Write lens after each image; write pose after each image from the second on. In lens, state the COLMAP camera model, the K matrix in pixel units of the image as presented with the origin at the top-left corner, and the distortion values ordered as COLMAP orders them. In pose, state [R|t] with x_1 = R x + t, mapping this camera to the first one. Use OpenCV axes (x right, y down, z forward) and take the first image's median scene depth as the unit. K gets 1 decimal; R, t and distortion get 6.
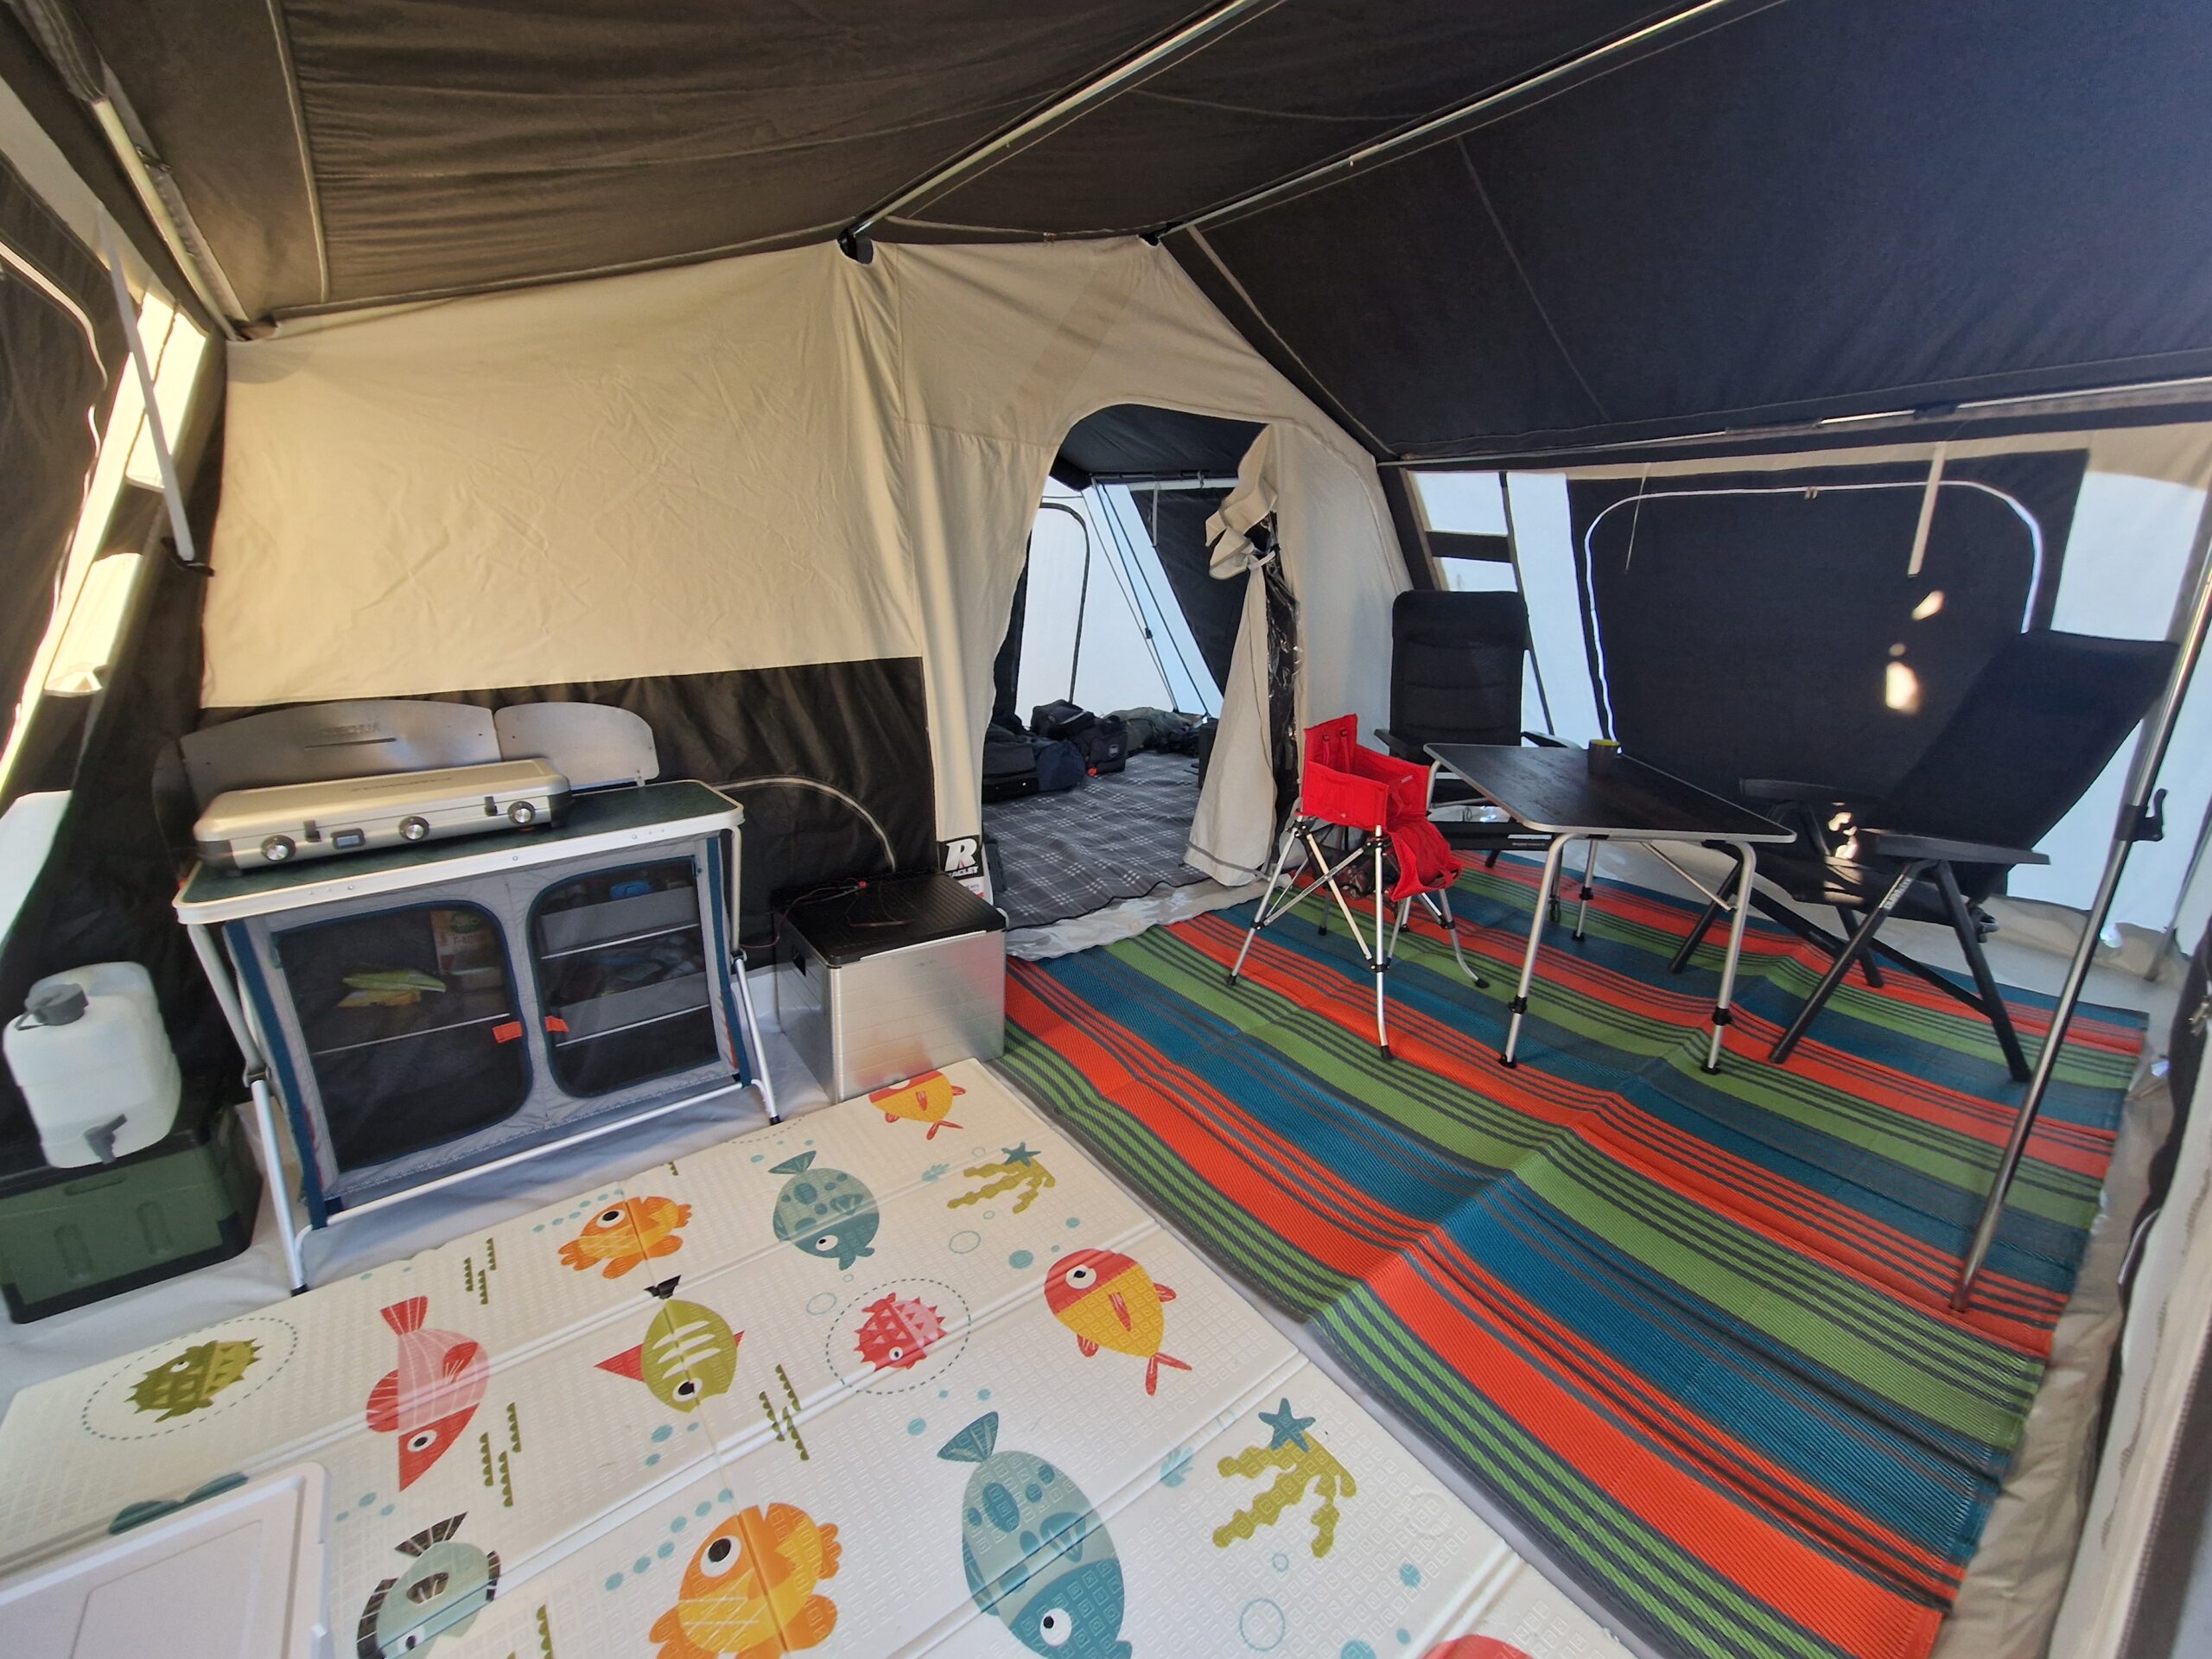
lens RADIAL K [[905.5, 0, 1102.2], [0, 905.5, 833.6], [0, 0, 1]] dist [-0.004852, -0.000066]
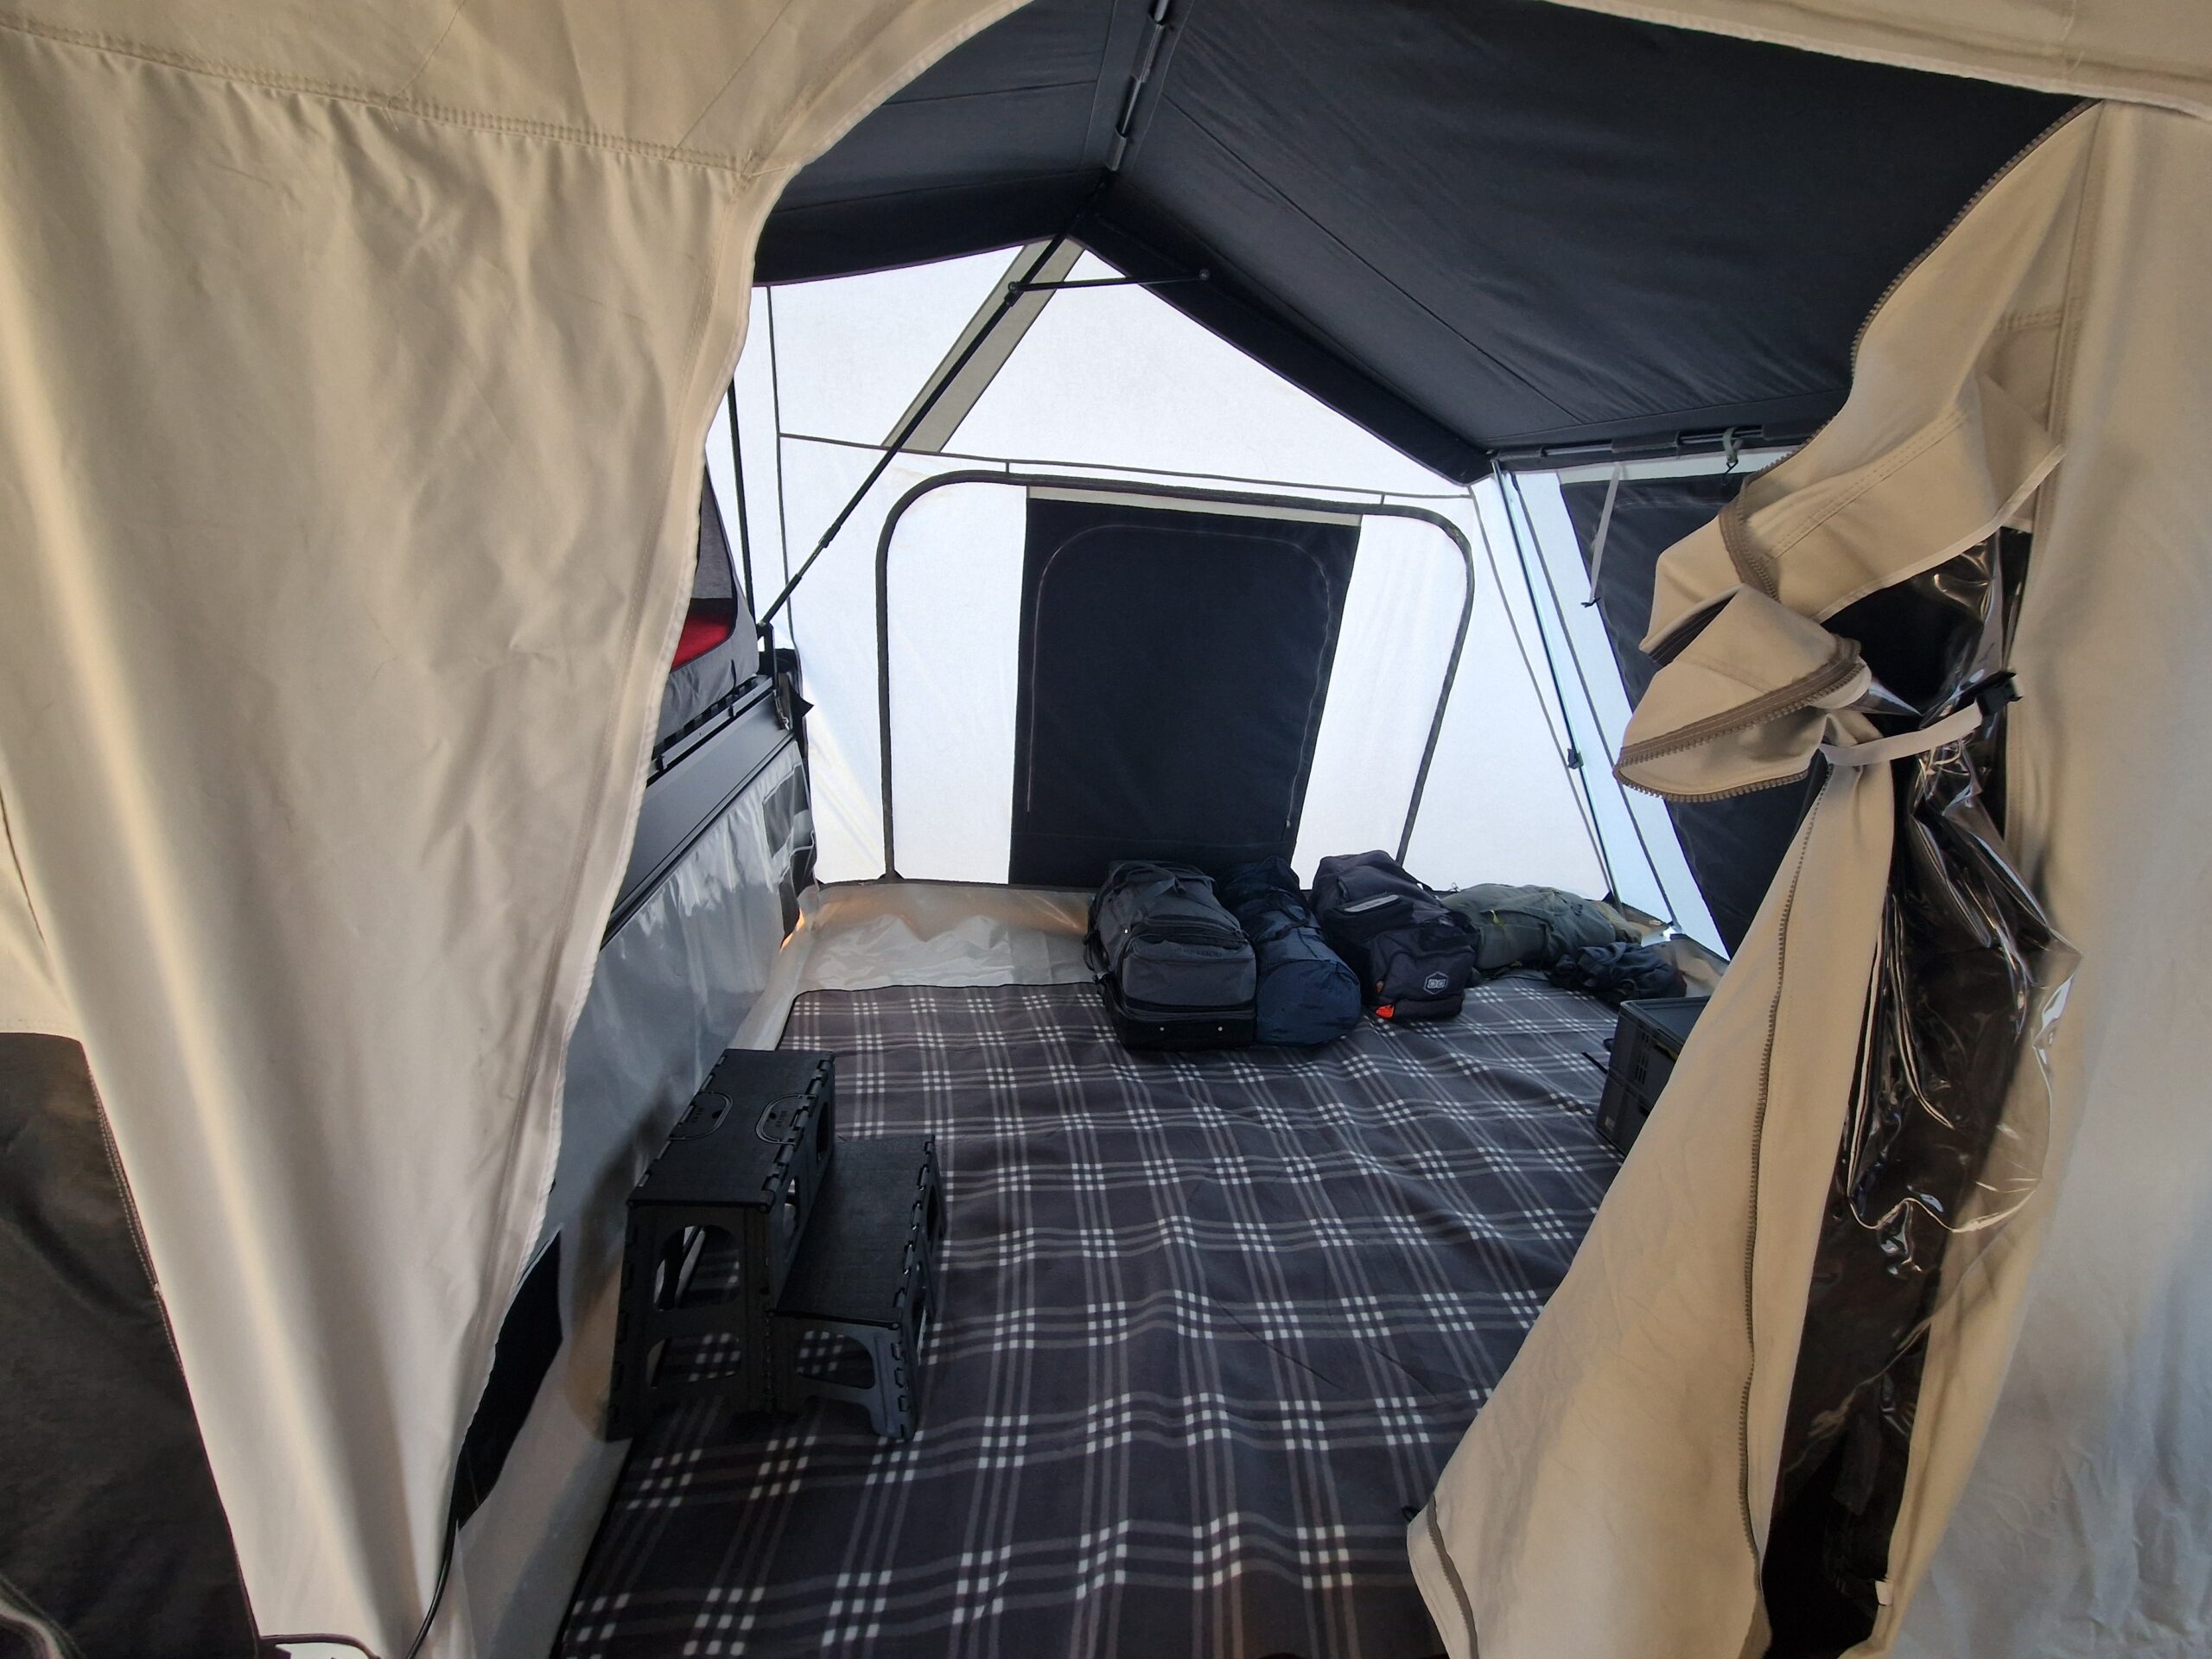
lens RADIAL K [[905.5, 0, 1105.2], [0, 905.5, 829.6], [0, 0, 1]] dist [-0.004852, -0.000066]
pose [[0.868308, 0.186538, -0.459613, 0.109677], [-0.195592, 0.980276, 0.028338, -0.242567], [0.455834, 0.065291, 0.887667, 0.697841]]
